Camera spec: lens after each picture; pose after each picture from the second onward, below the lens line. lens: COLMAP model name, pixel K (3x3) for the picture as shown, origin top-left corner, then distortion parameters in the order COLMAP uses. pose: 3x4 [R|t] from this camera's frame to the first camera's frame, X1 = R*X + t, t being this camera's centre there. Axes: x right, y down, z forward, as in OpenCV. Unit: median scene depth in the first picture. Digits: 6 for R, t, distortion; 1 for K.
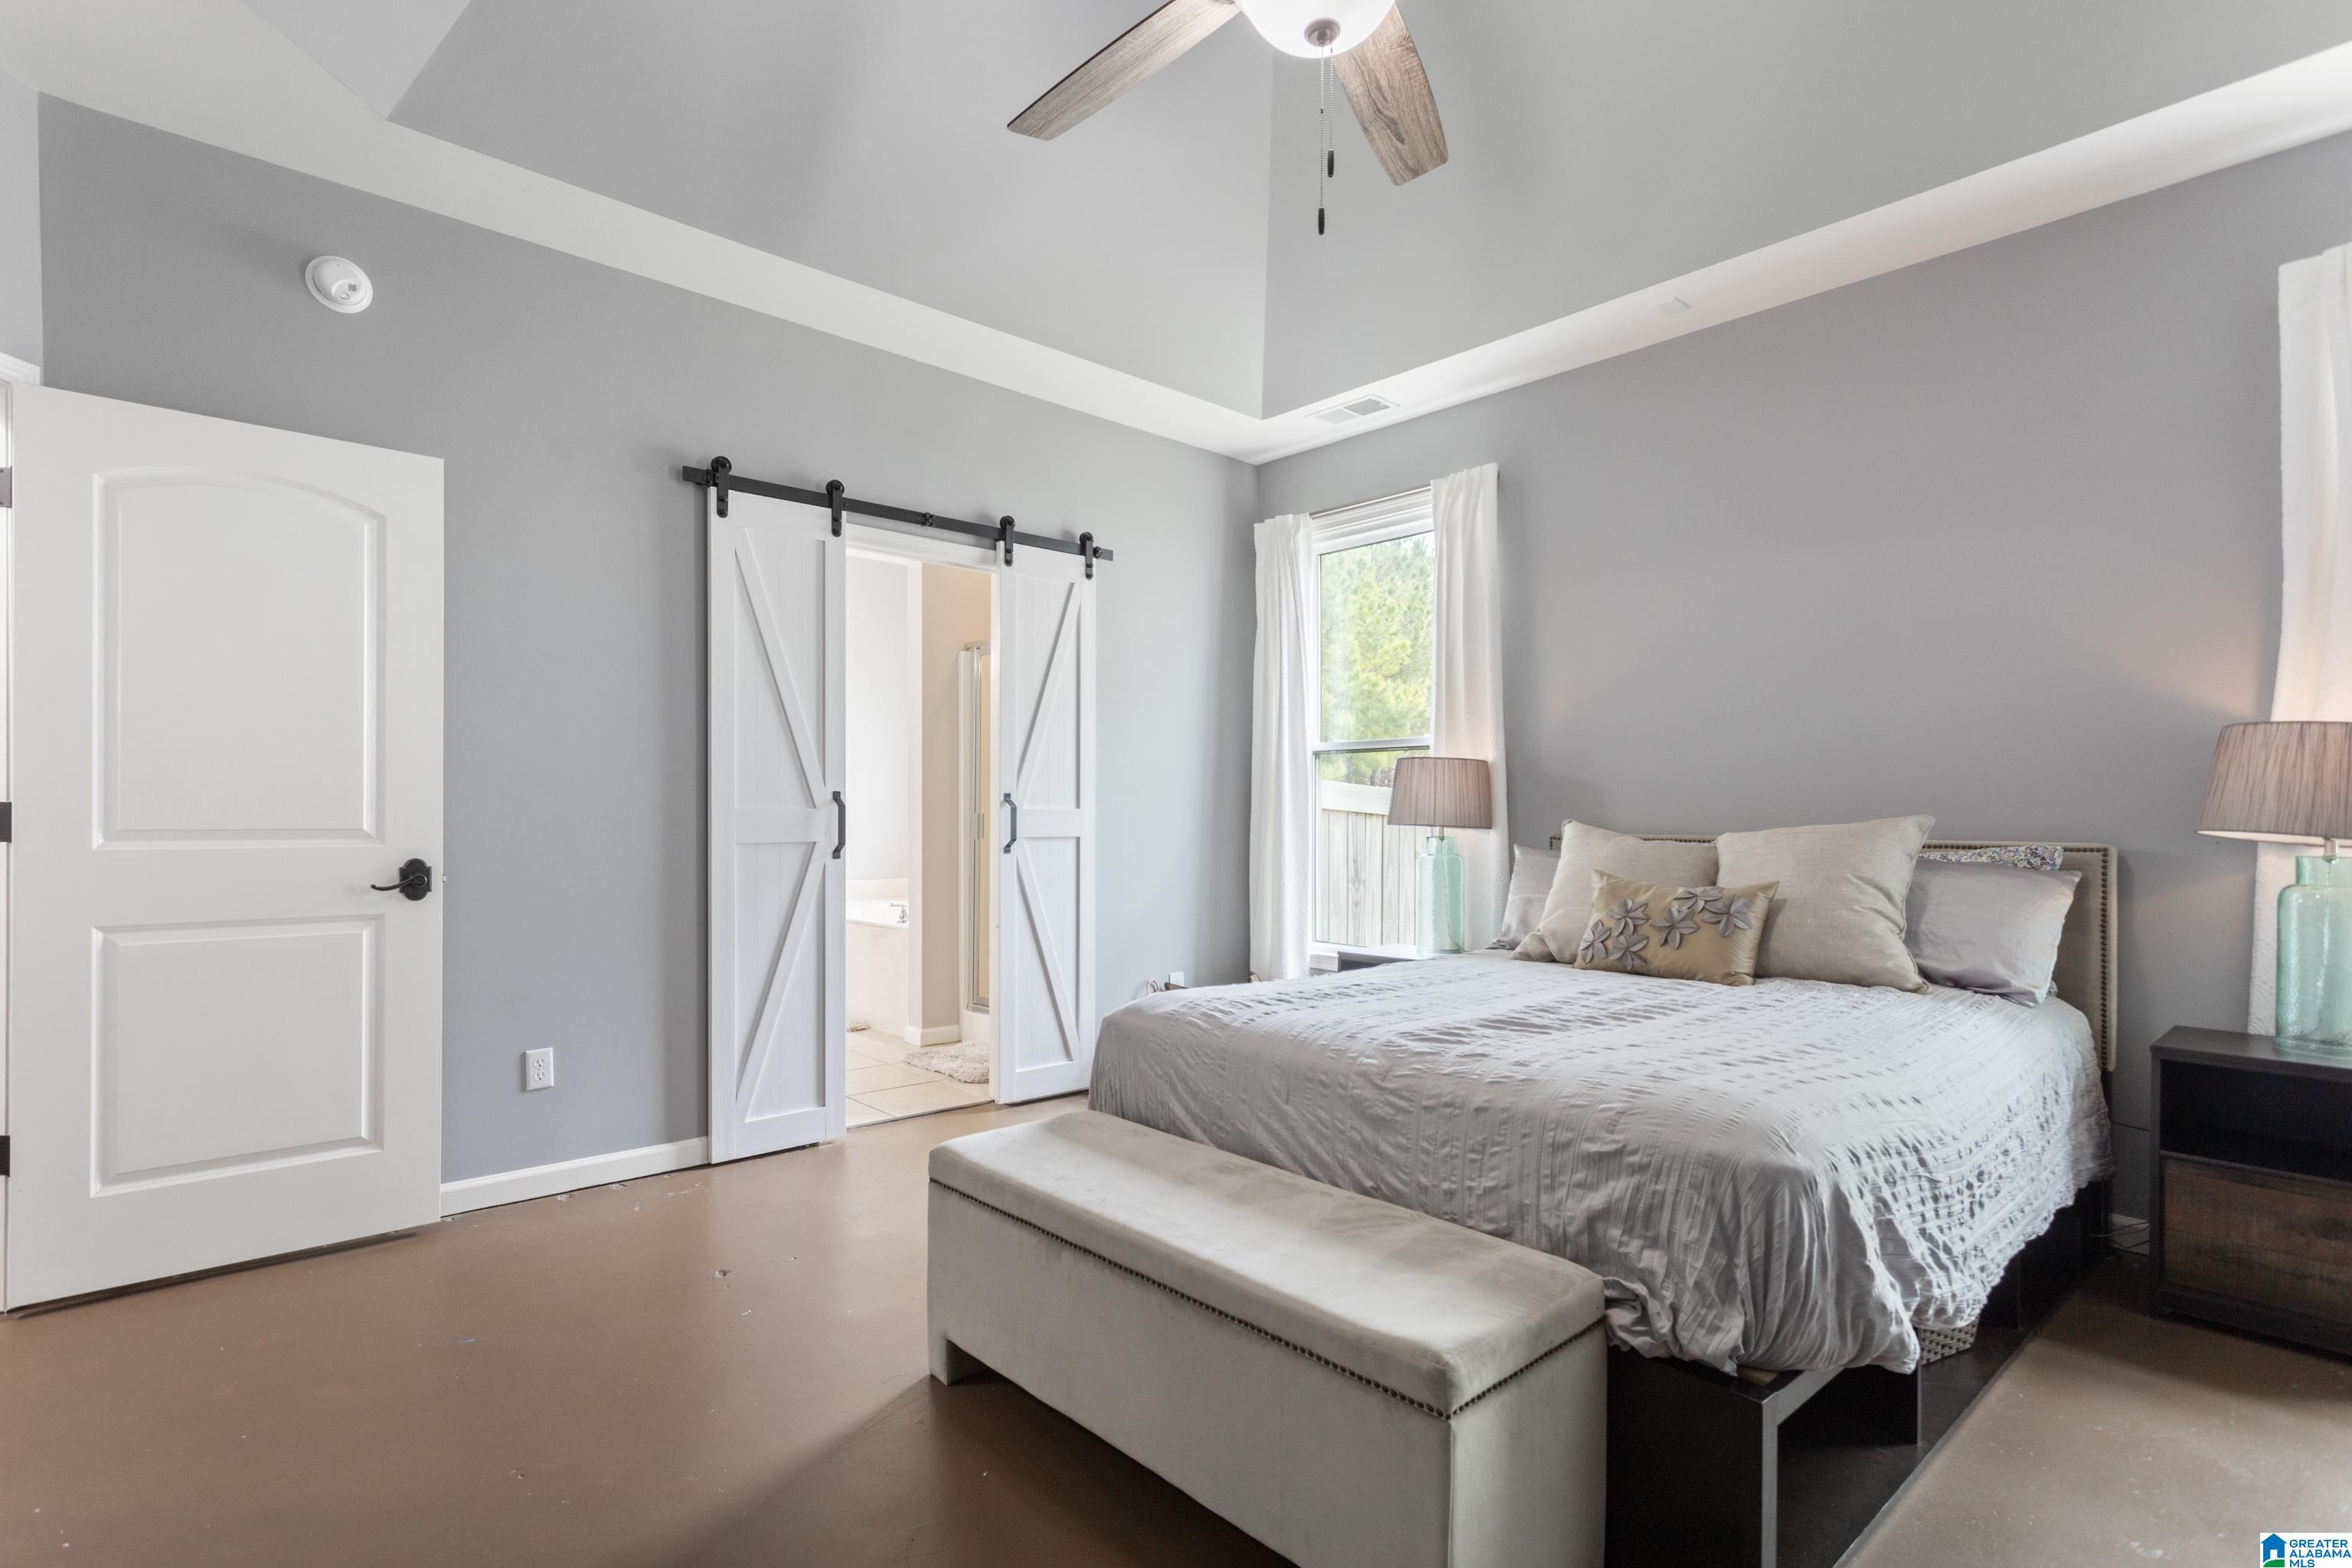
lens RADIAL K [[1135.5, 0, 1130.7], [0, 1135.5, 808.4], [0, 0, 1]] dist [0.002543, 0.002194]
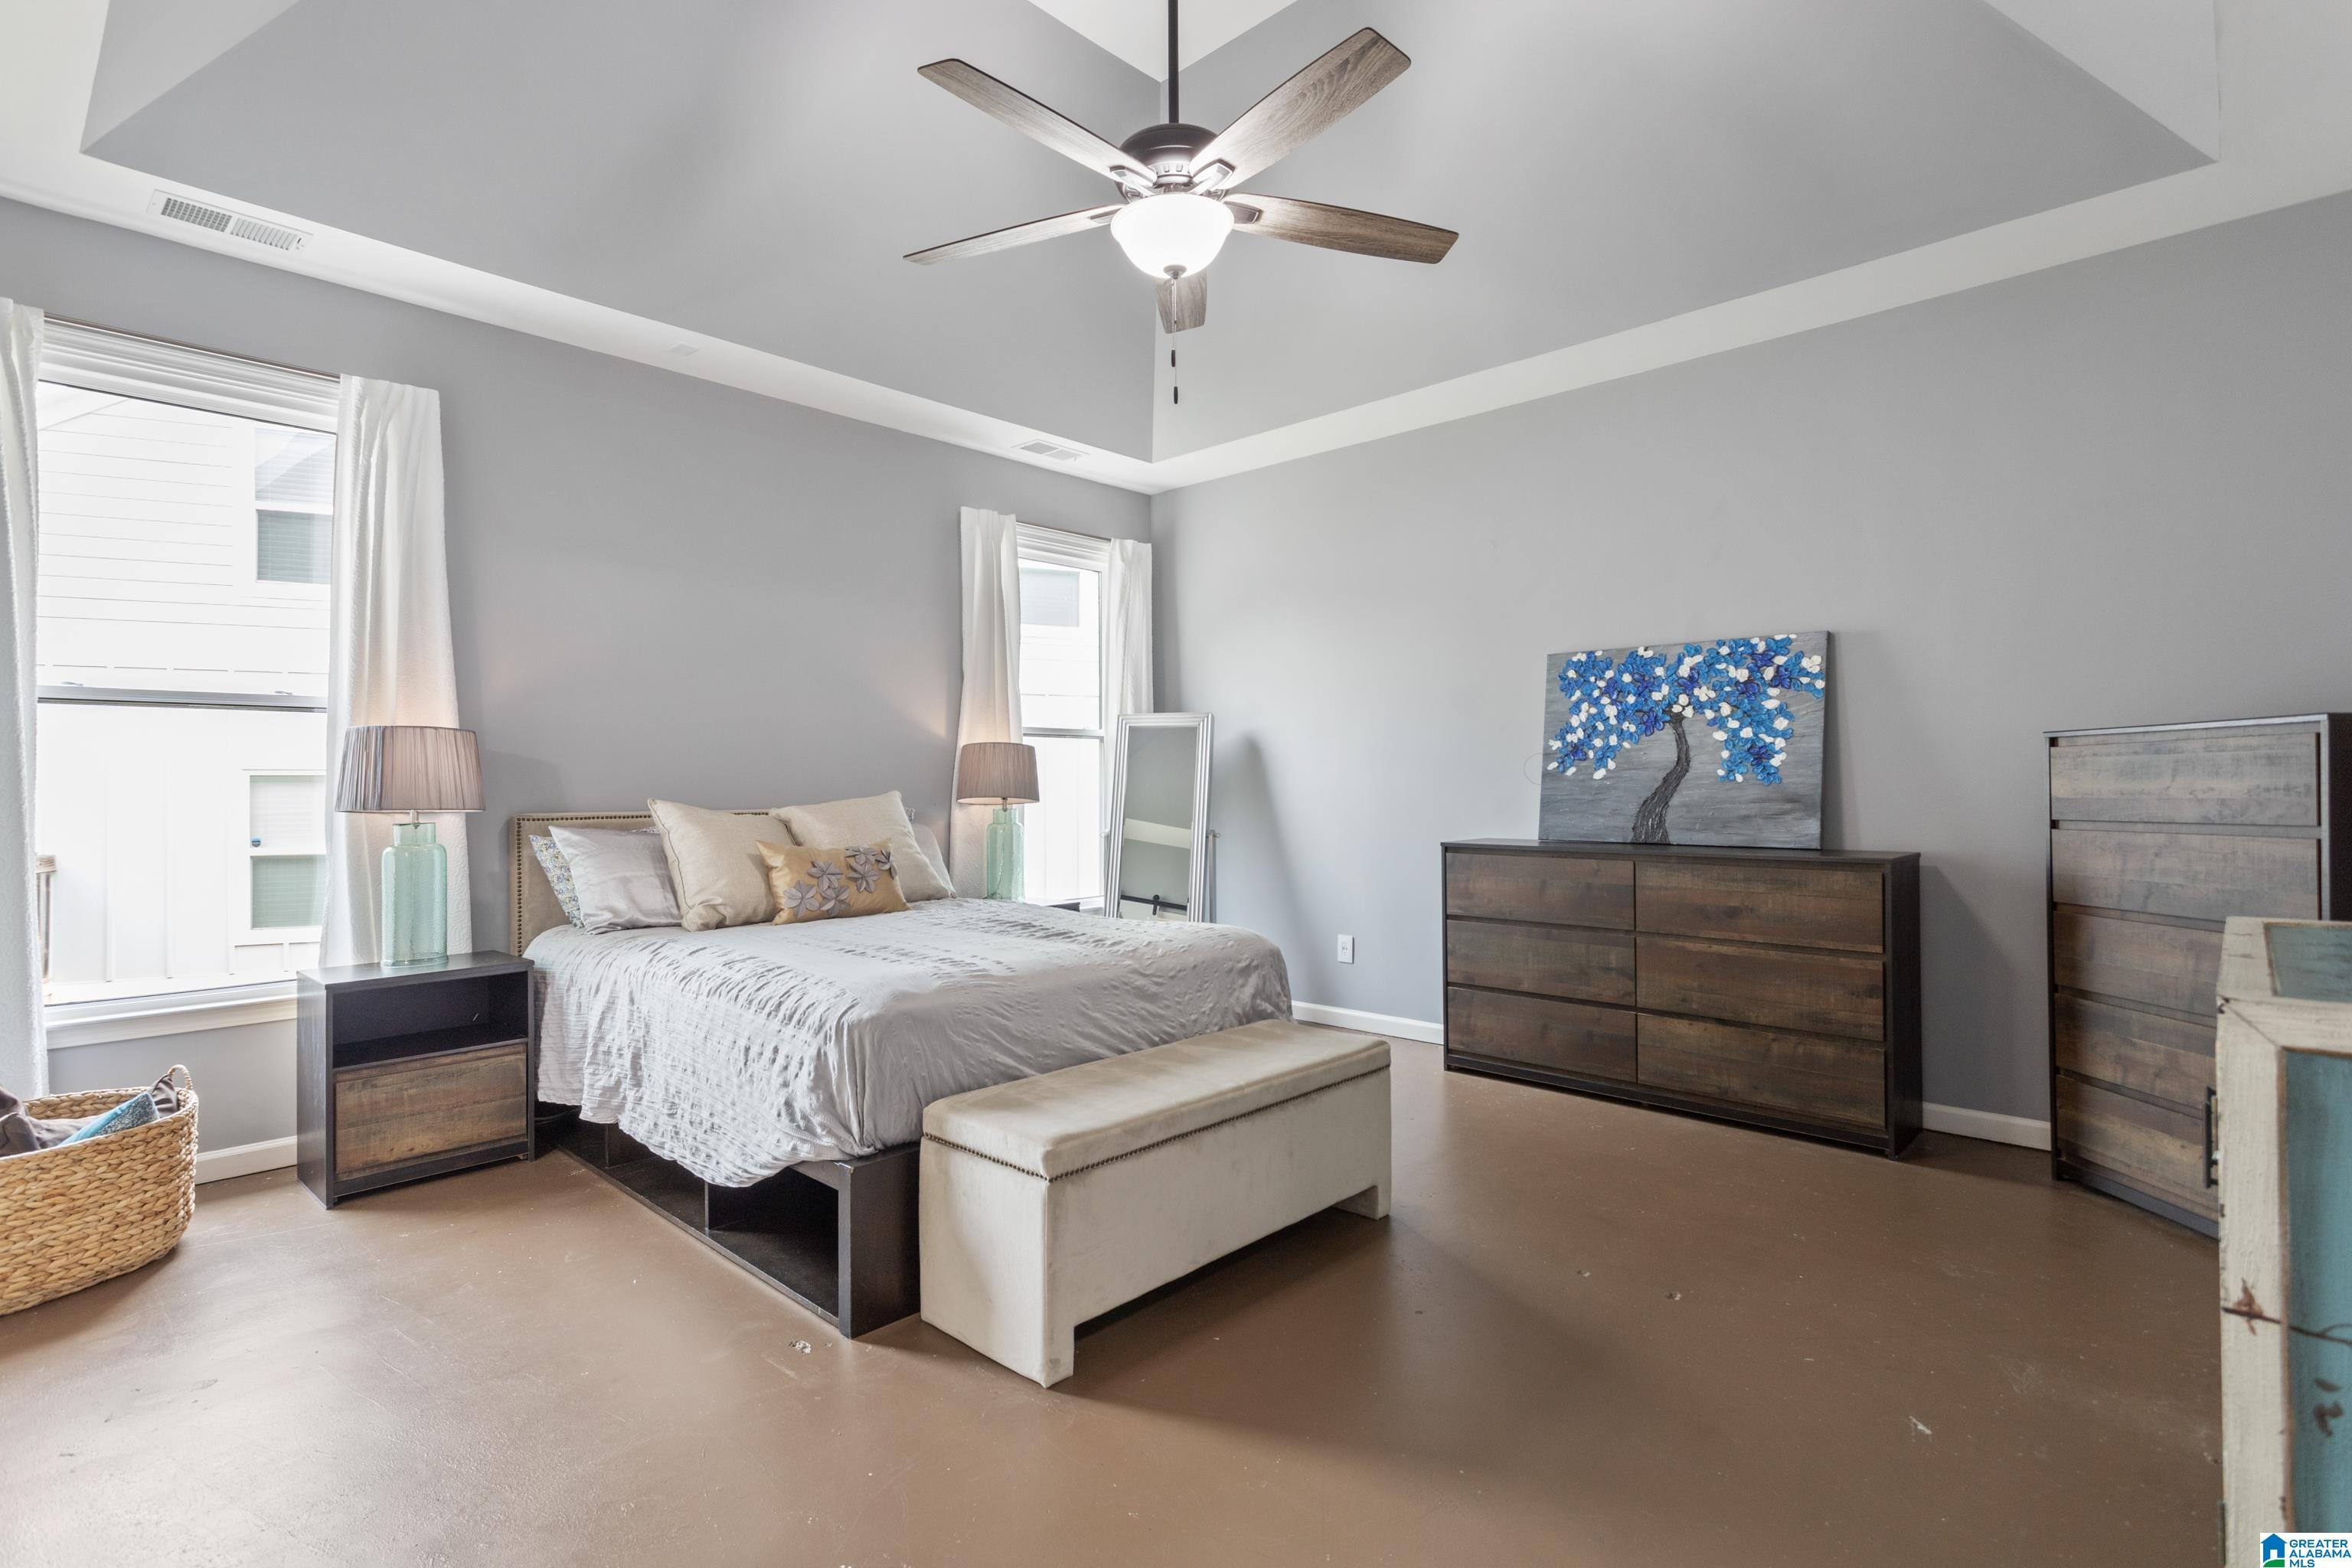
lens RADIAL K [[1135.5, 0, 1178.6], [0, 1135.5, 775.8], [0, 0, 1]] dist [0.002543, 0.002194]
pose [[-0.091627, 0.006071, 0.995775, -1.147412], [0.002412, 0.999980, -0.005875, -0.006297], [-0.995791, 0.001864, -0.091639, 0.988196]]
